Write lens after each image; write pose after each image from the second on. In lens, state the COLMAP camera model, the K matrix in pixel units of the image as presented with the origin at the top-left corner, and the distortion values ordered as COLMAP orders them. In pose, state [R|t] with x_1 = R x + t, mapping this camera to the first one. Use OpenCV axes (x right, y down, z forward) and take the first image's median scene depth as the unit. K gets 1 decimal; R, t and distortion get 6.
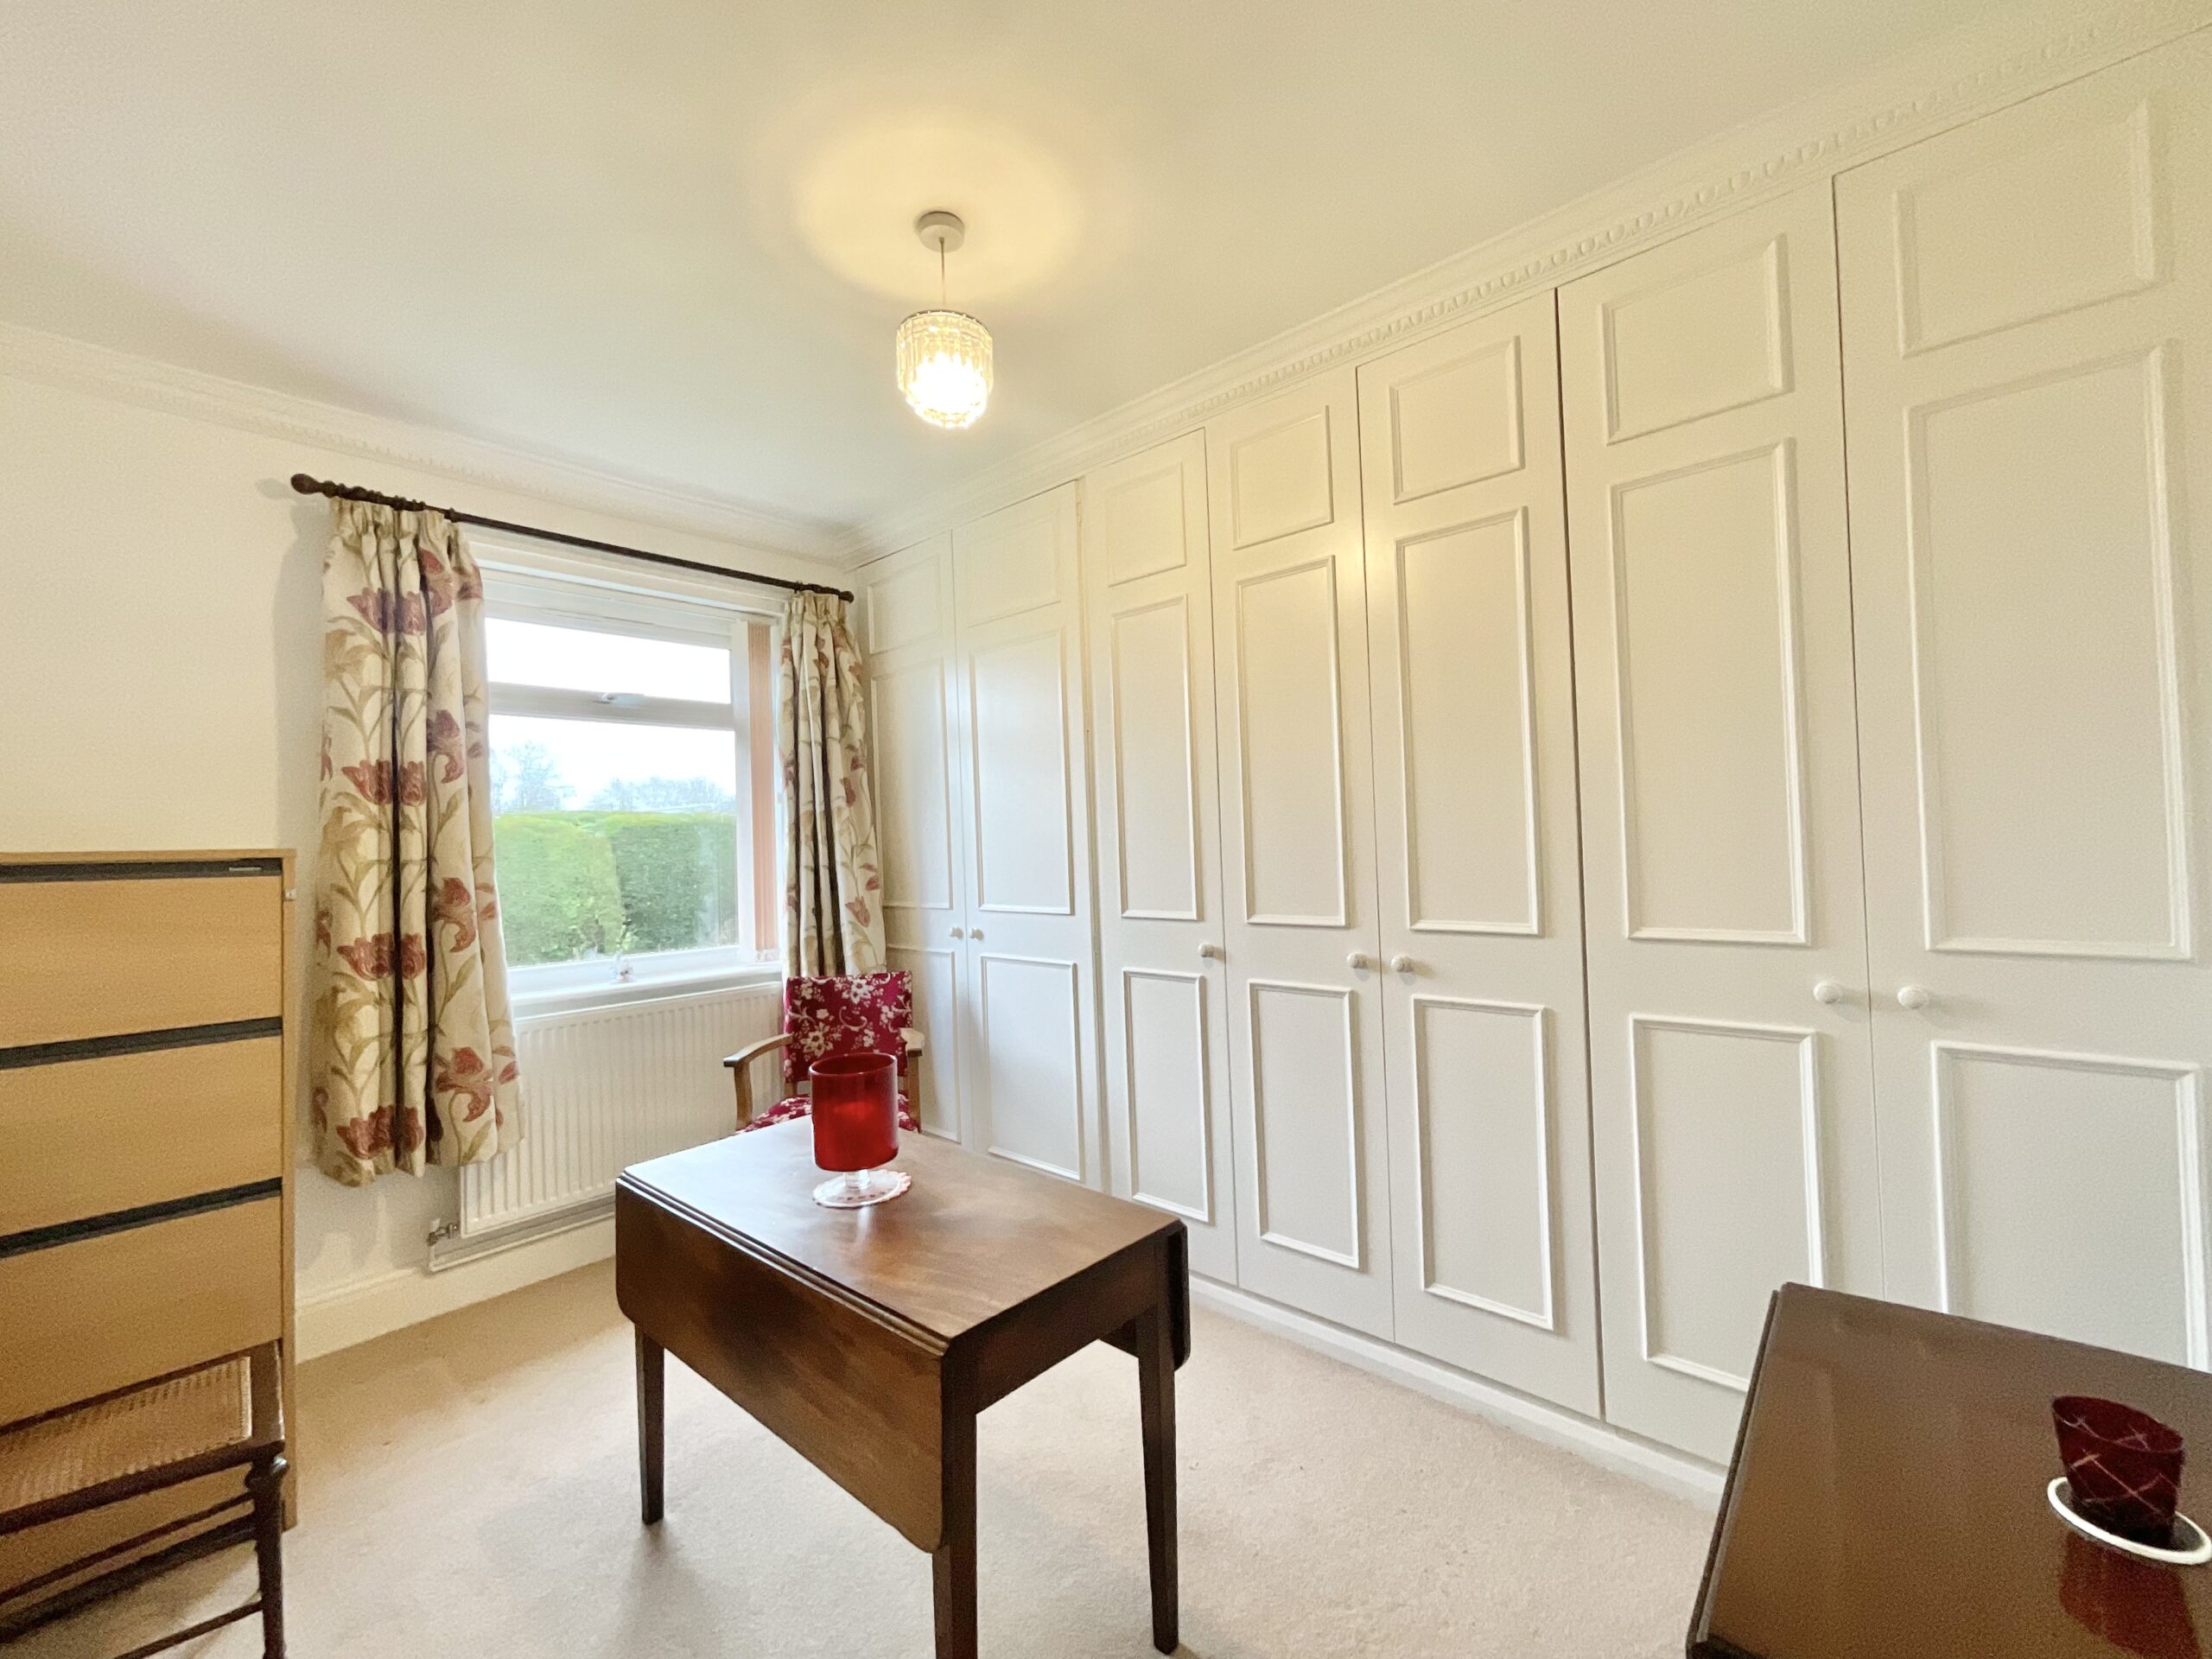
lens RADIAL K [[934.1, 0, 1042.3], [0, 934.1, 839.0], [0, 0, 1]] dist [-0.000629, -0.000023]
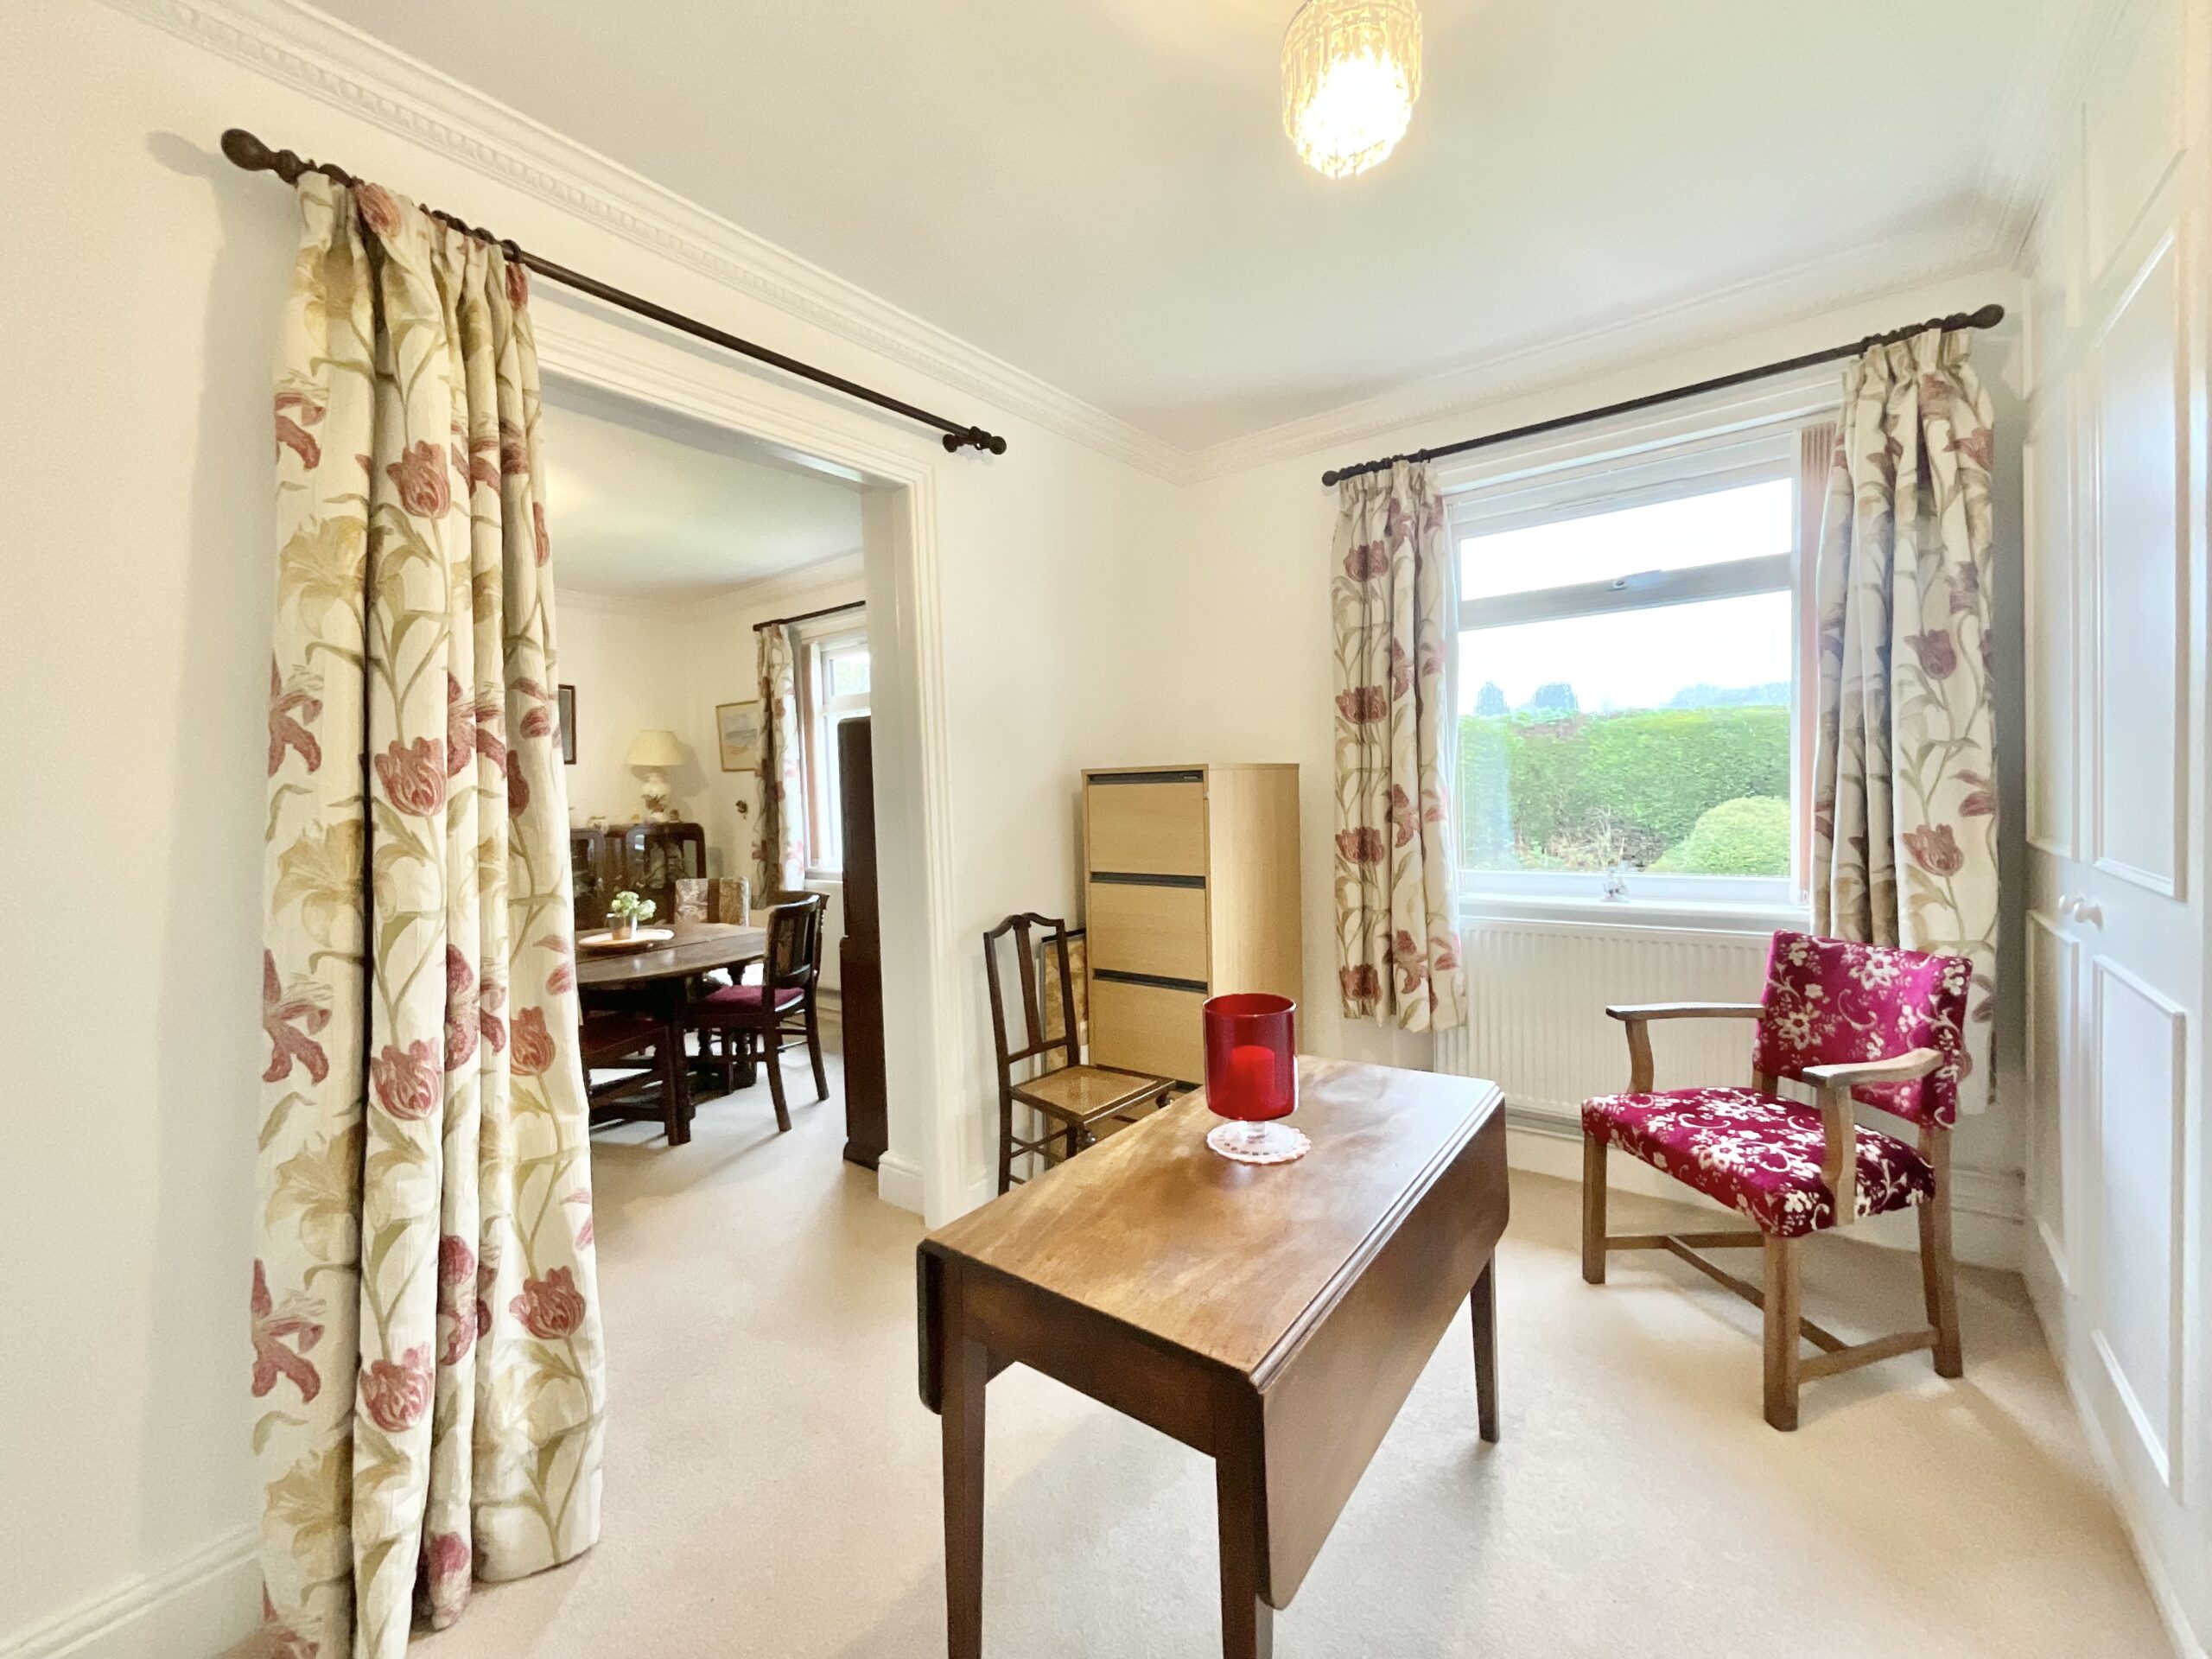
lens RADIAL K [[899.1, 0, 1103.6], [0, 899.1, 821.1], [0, 0, 1]] dist [0.002234, 0.000200]
pose [[0.113013, 0.068190, -0.991251, 0.353040], [0.040878, 0.996478, 0.073210, -0.007166], [0.992752, -0.048794, 0.109828, 0.415318]]
